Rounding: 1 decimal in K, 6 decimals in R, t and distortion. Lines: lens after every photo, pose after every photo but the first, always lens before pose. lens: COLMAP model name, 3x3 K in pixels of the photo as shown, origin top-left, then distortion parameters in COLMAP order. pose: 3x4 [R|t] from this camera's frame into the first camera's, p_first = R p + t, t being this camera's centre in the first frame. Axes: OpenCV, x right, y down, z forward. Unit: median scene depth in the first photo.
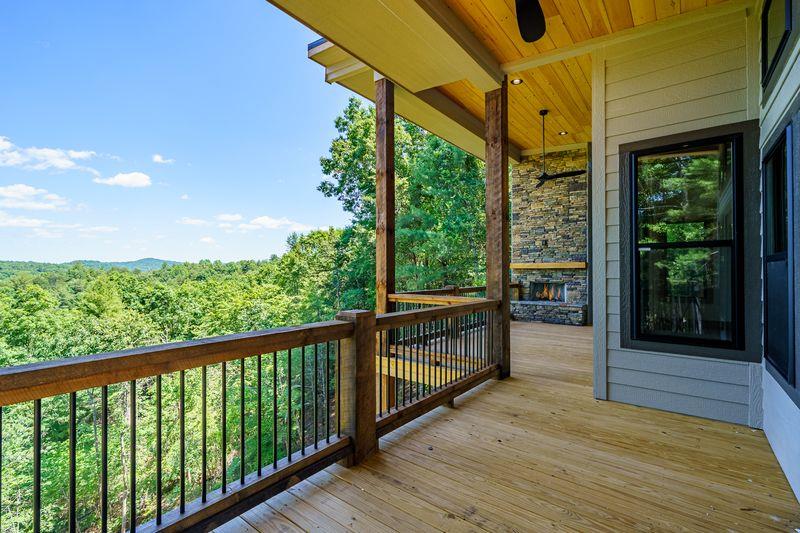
lens RADIAL K [[367.3, 0, 401.3], [0, 367.3, 269.6], [0, 0, 1]] dist [-0.000080, 0.000657]
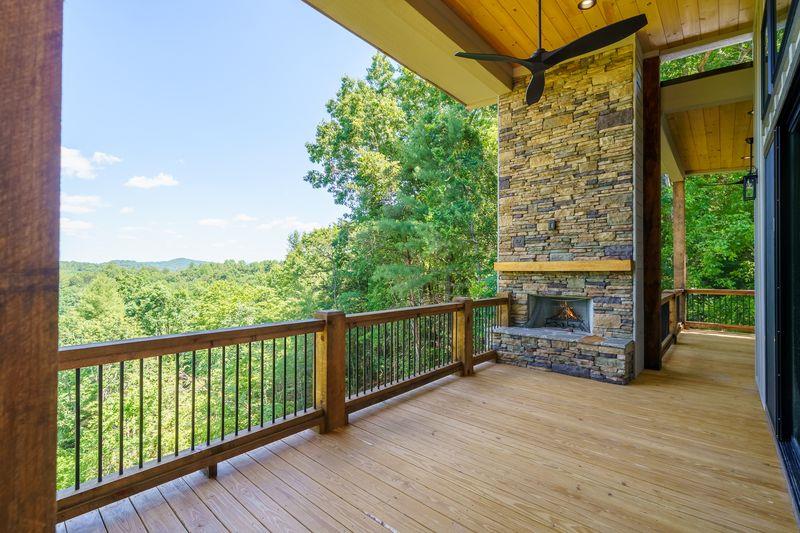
lens RADIAL K [[362.0, 0, 401.2], [0, 362.0, 268.5], [0, 0, 1]] dist [0.002010, 0.000301]
pose [[0.997567, 0.002962, -0.069651, 0.065980], [-0.003230, 0.999988, -0.003732, -0.001587], [0.069639, 0.003948, 0.997564, 0.144746]]
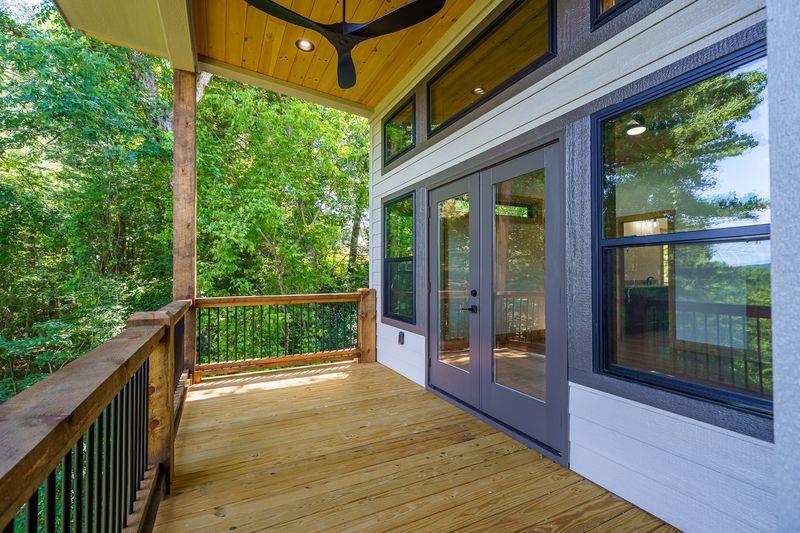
lens RADIAL K [[367.3, 0, 401.3], [0, 367.3, 269.6], [0, 0, 1]] dist [-0.000080, 0.000657]
pose [[0.432589, 0.023176, 0.901293, 0.130438], [-0.009522, 0.999731, -0.021138, 0.001900], [-0.901541, 0.000562, 0.432693, 0.242634]]
